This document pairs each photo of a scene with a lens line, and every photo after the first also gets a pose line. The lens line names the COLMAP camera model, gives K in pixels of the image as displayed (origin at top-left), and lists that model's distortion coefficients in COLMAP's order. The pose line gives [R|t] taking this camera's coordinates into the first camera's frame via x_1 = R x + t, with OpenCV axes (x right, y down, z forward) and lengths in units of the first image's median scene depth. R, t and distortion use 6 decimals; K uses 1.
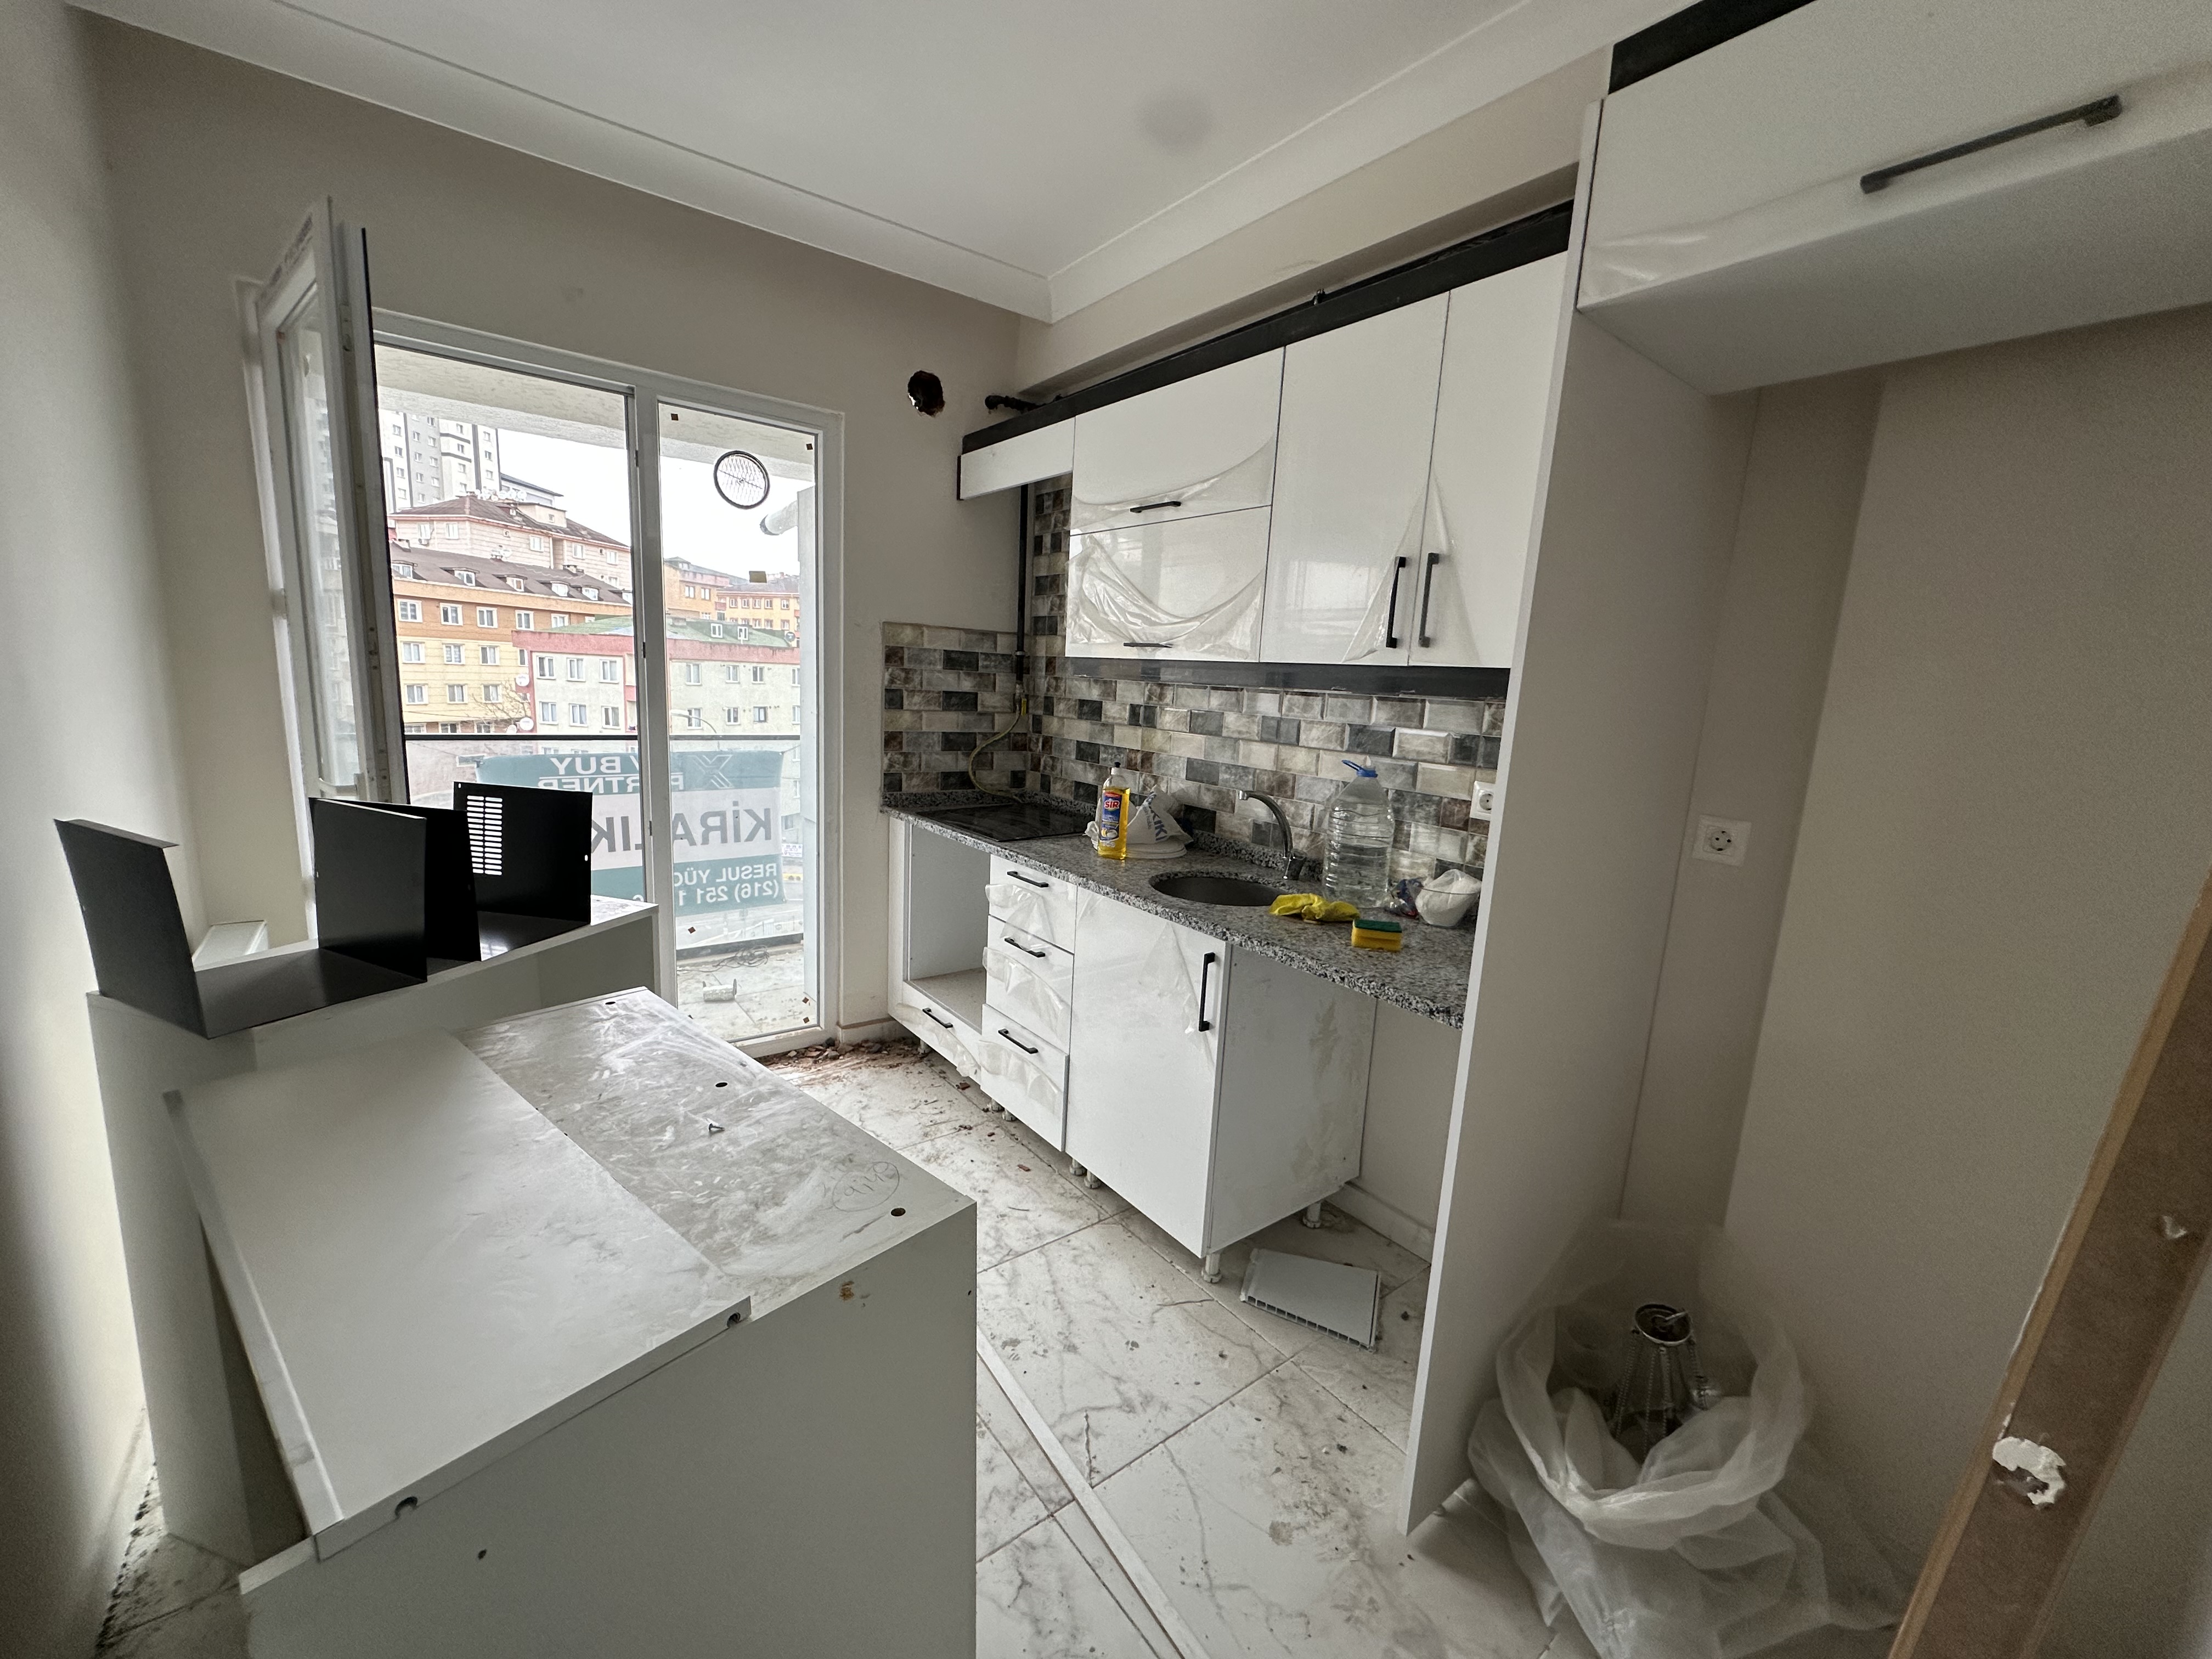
lens RADIAL K [[880.3, 0, 1105.0], [0, 880.3, 831.7], [0, 0, 1]] dist [-0.002549, -0.000058]
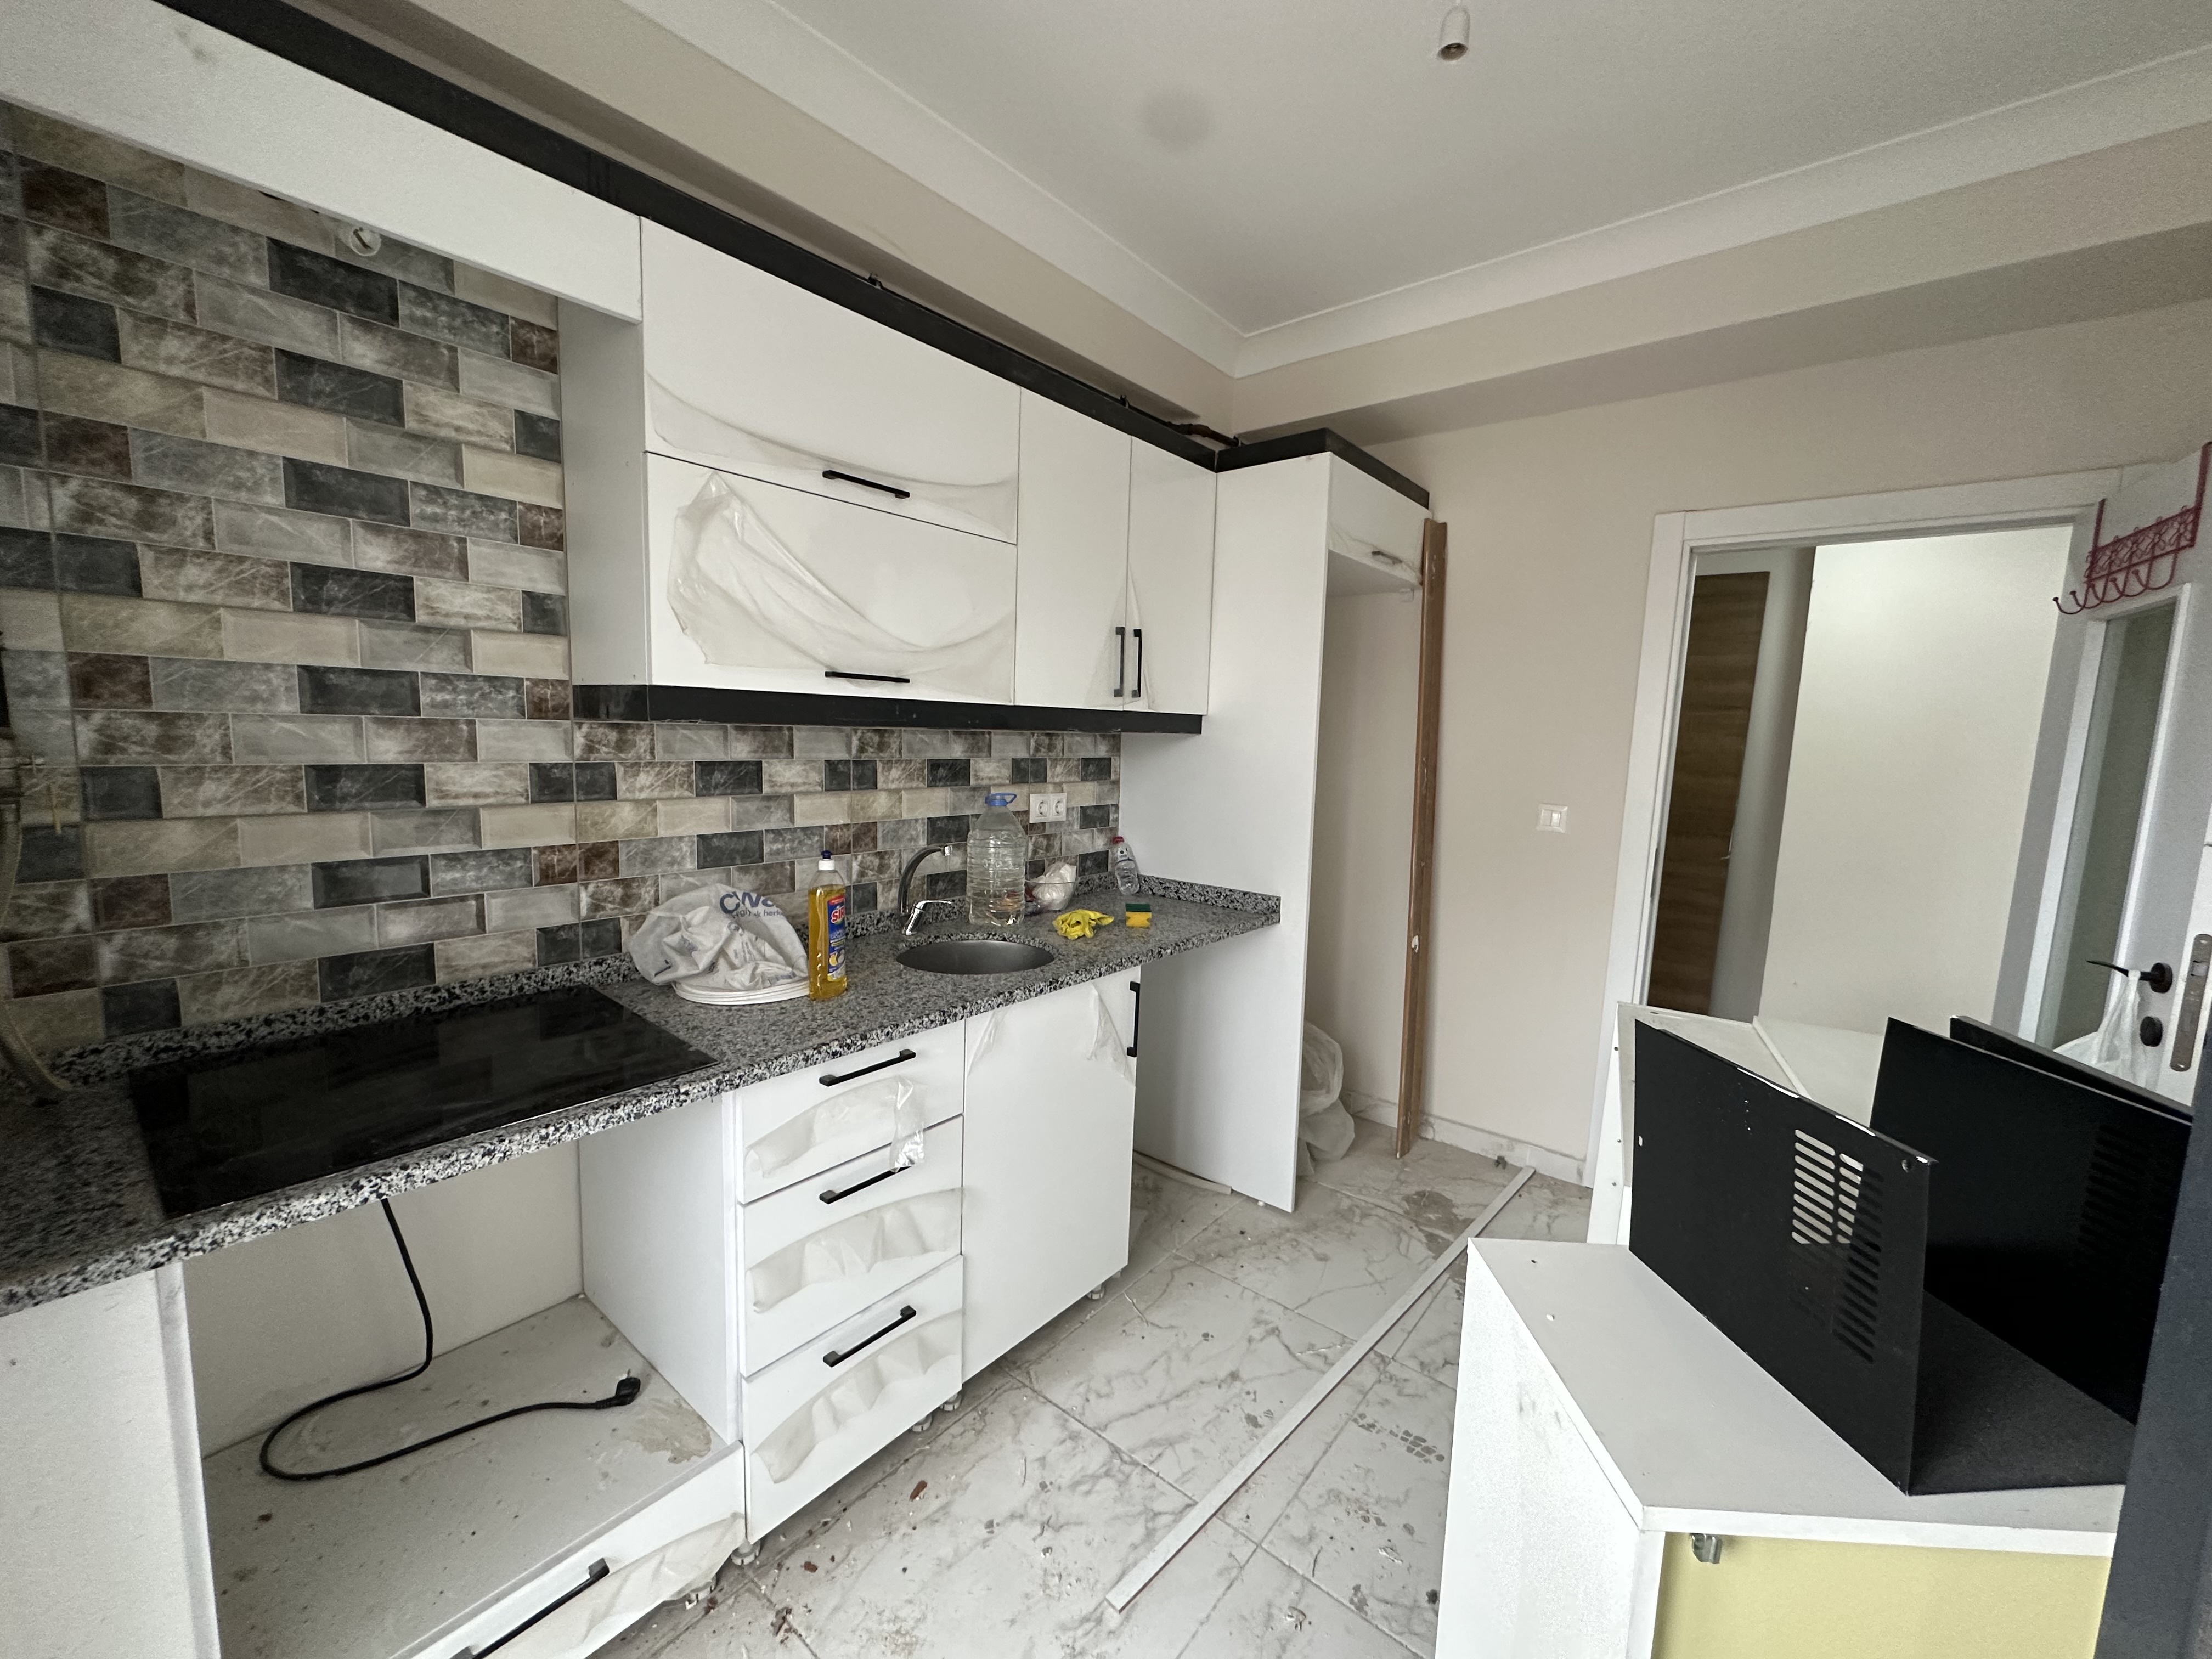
lens RADIAL K [[880.3, 0, 1100.9], [0, 880.3, 834.7], [0, 0, 1]] dist [-0.002549, -0.000058]
pose [[-0.220687, -0.176265, 0.959285, -0.553692], [0.128415, 0.969722, 0.207725, -0.168294], [-0.966854, 0.169029, -0.191370, 0.773864]]
